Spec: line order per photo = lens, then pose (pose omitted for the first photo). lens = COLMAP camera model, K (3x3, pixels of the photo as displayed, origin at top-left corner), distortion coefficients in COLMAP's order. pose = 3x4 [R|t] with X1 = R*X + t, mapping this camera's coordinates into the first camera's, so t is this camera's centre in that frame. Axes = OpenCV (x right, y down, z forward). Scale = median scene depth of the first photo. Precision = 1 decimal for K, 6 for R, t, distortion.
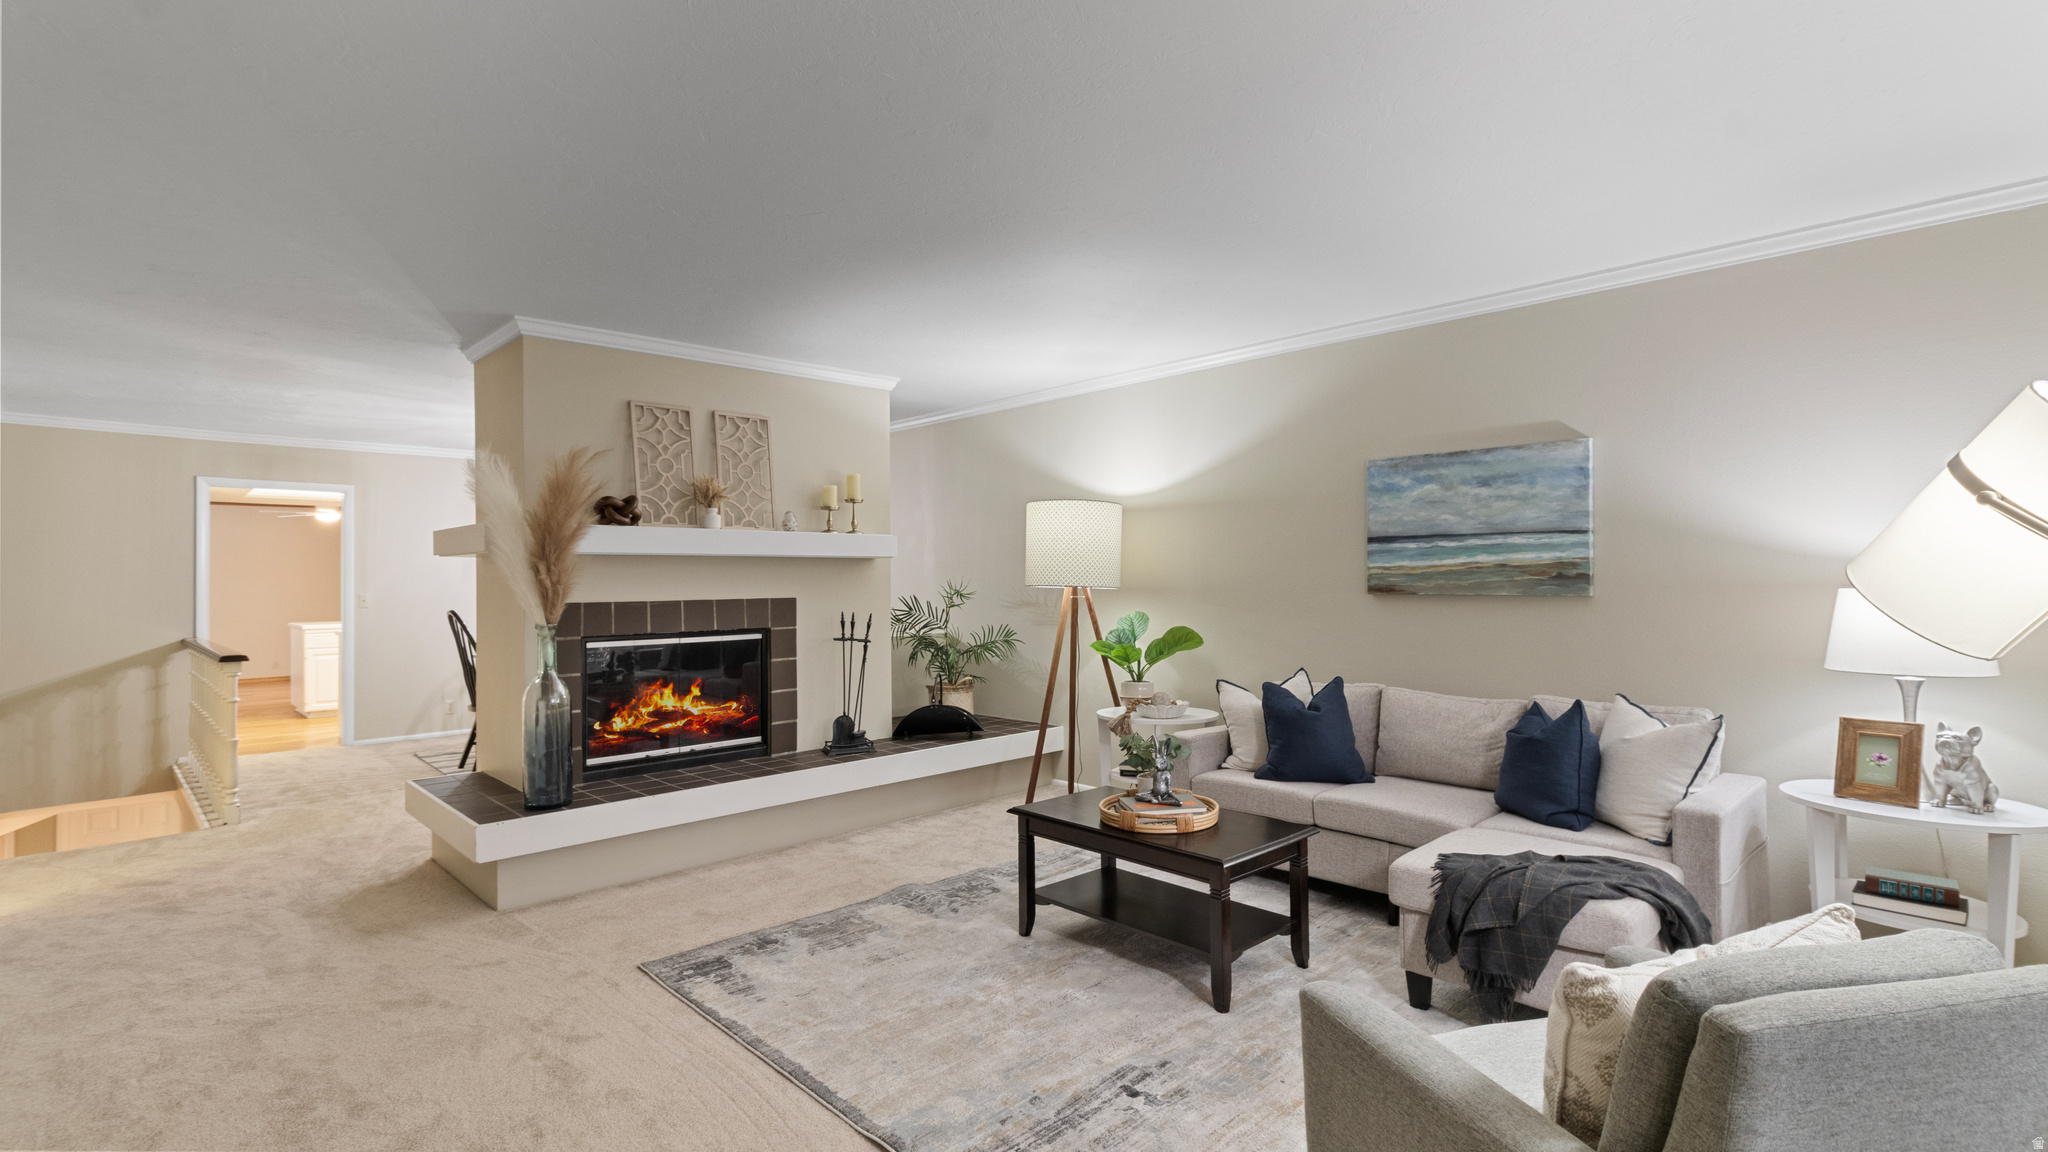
lens RADIAL K [[956.0, 0, 1042.0], [0, 956.0, 573.3], [0, 0, 1]] dist [0.003690, -0.001090]
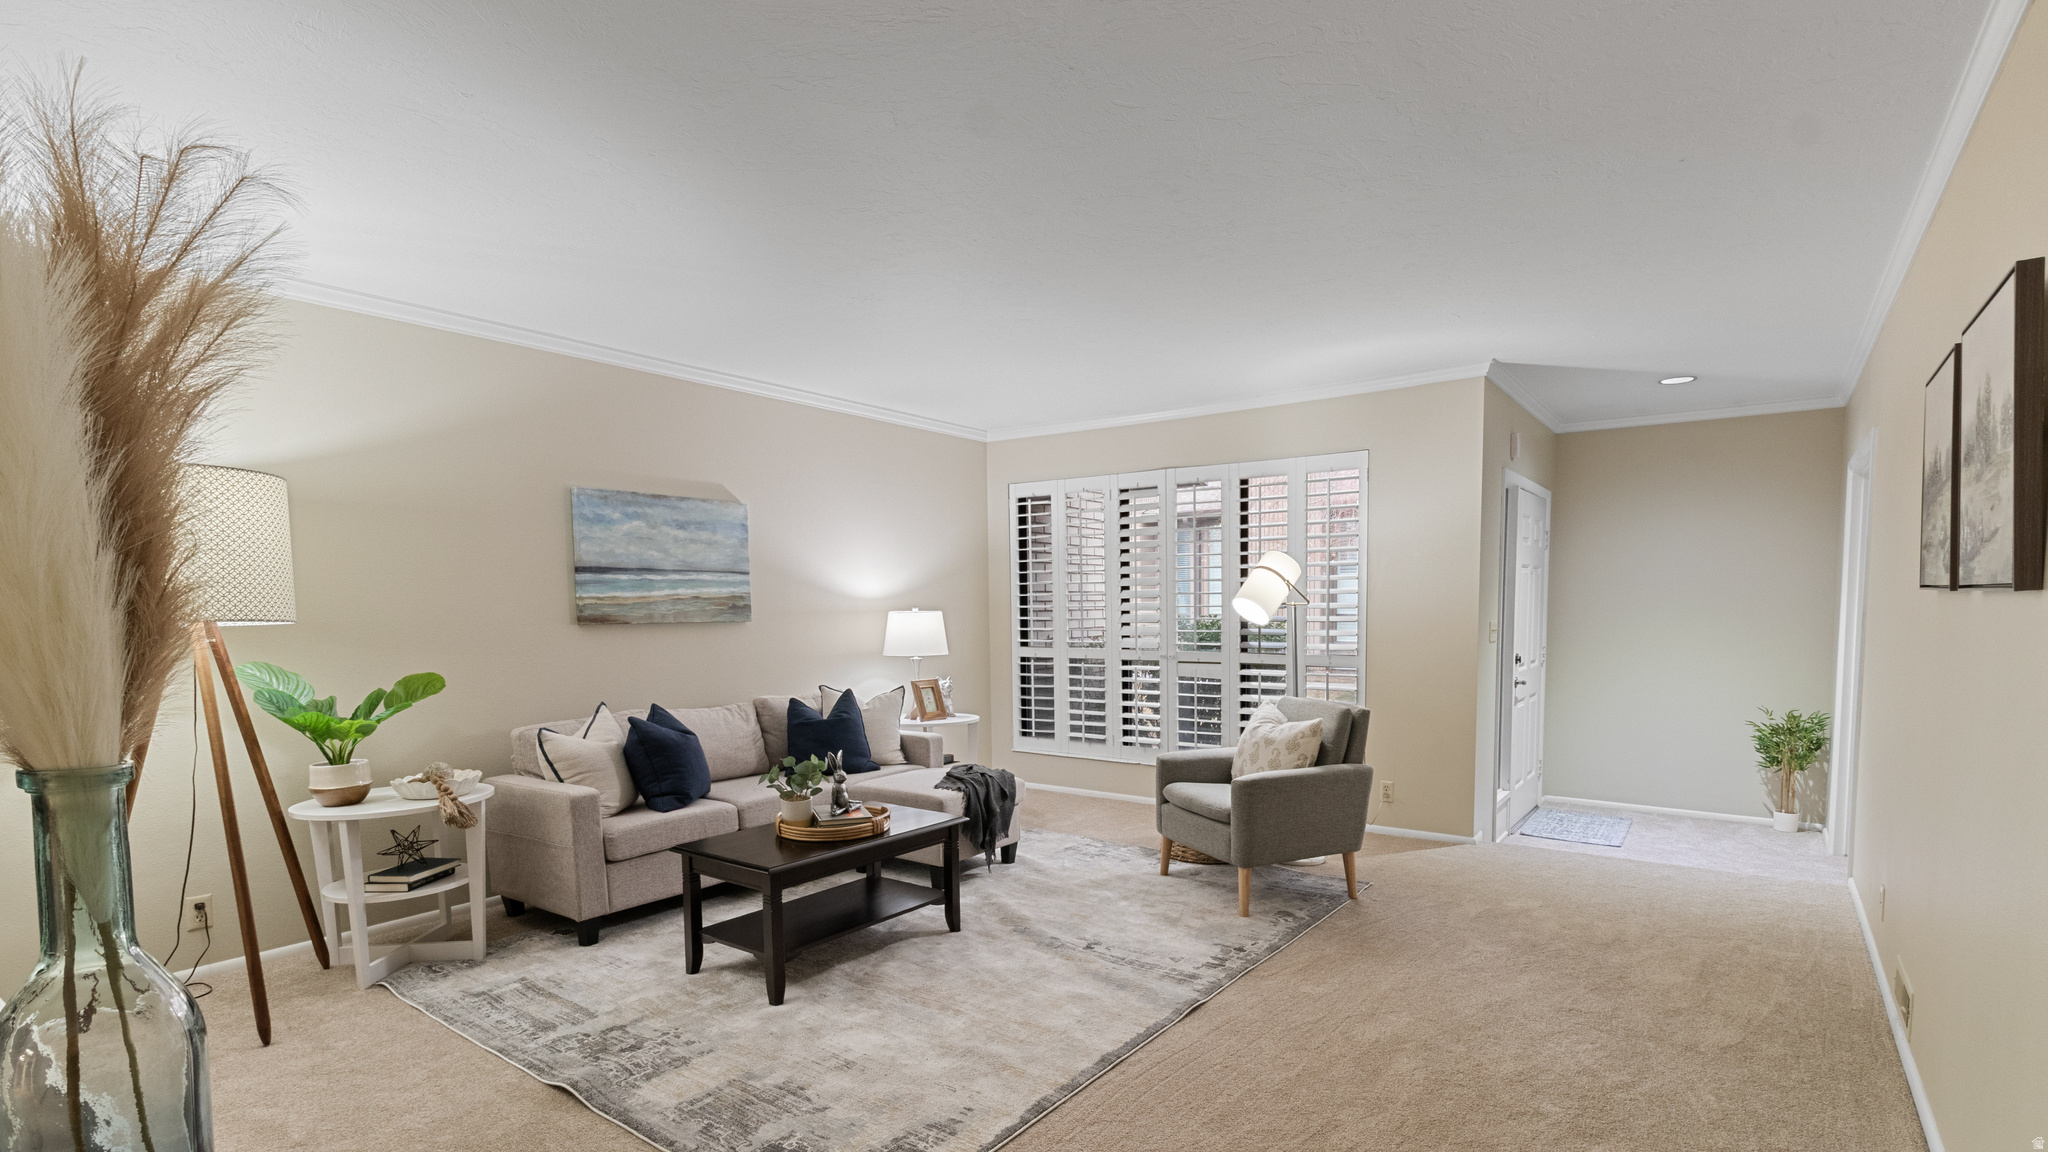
lens RADIAL K [[956.0, 0, 1067.0], [0, 956.0, 662.4], [0, 0, 1]] dist [0.003690, -0.001090]
pose [[-0.168492, -0.048676, 0.984500, -0.772318], [0.006044, 0.998710, 0.050413, 0.015056], [-0.985684, 0.014444, -0.167981, 0.737612]]
